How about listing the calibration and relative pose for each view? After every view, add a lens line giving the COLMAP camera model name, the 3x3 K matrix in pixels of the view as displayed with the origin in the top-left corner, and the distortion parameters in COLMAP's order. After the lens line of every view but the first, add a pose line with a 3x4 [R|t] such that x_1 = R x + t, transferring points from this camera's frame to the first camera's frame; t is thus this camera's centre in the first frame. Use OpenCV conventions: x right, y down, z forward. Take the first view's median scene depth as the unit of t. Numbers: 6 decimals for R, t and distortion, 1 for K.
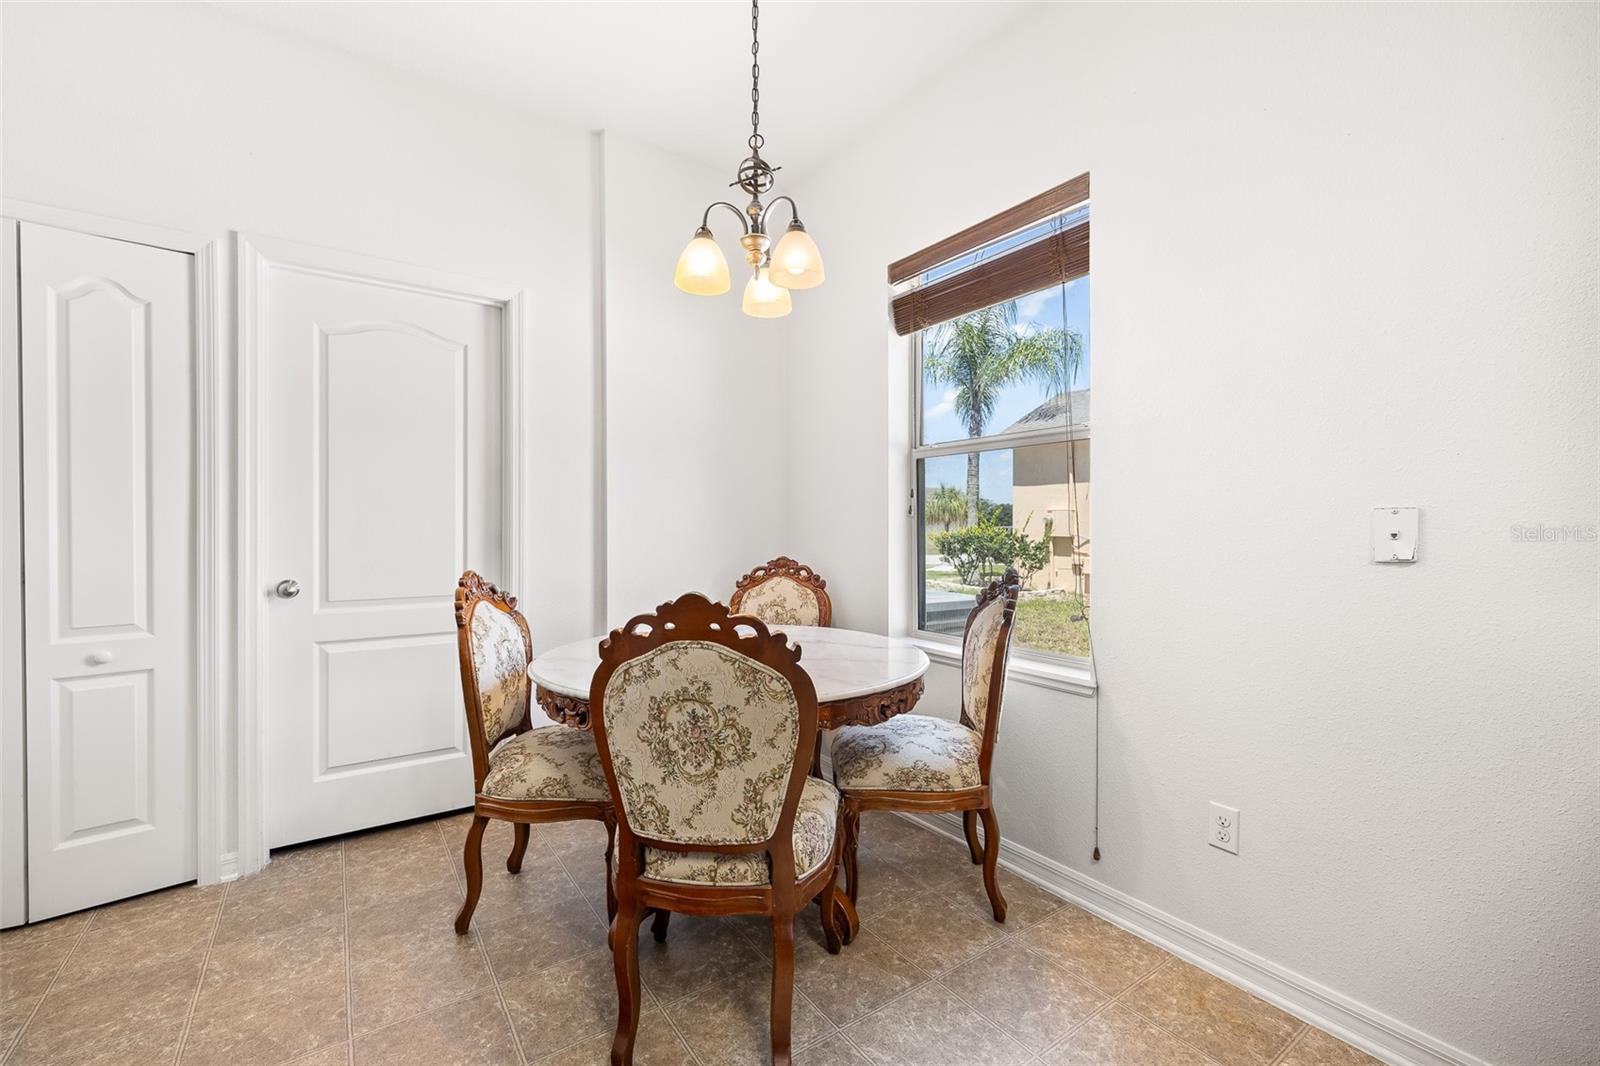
lens RADIAL K [[670.6, 0, 802.2], [0, 670.6, 532.8], [0, 0, 1]] dist [0.000786, 0.000190]
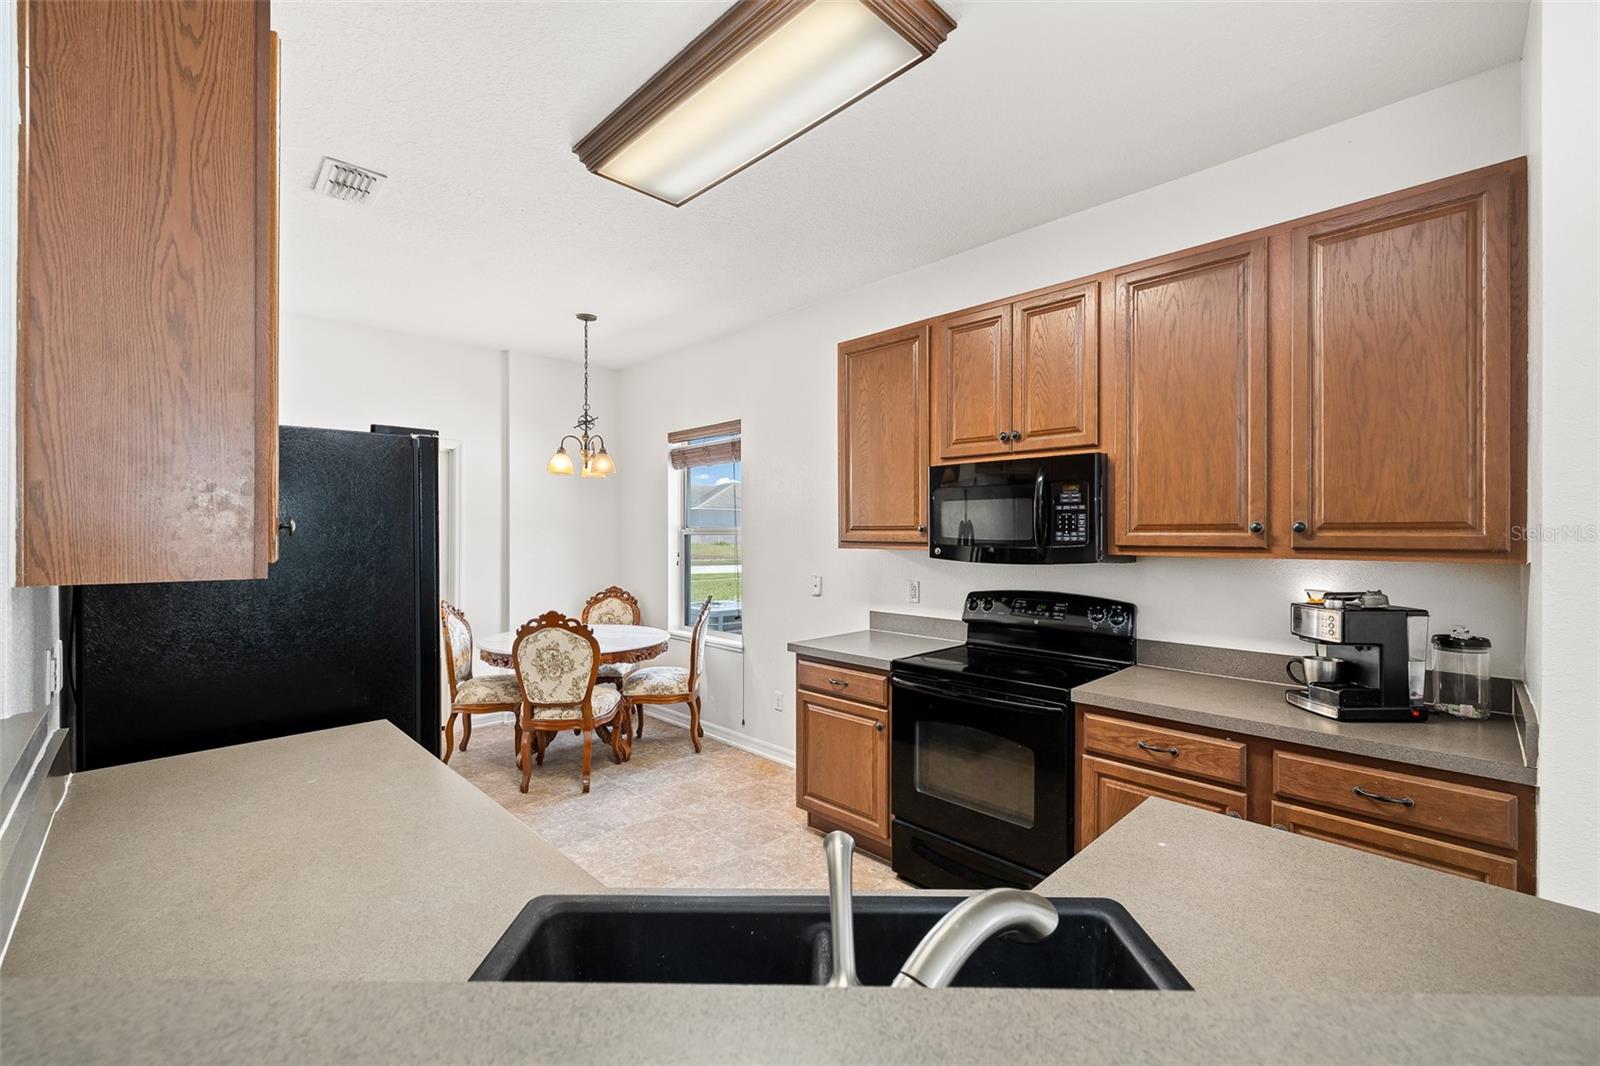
lens RADIAL K [[670.6, 0, 802.2], [0, 670.6, 532.8], [0, 0, 1]] dist [0.000786, 0.000190]
pose [[0.987008, 0.002074, 0.160661, 0.286056], [-0.000643, 0.999960, -0.008954, -0.145644], [-0.160673, 0.008734, 0.986969, -1.332971]]
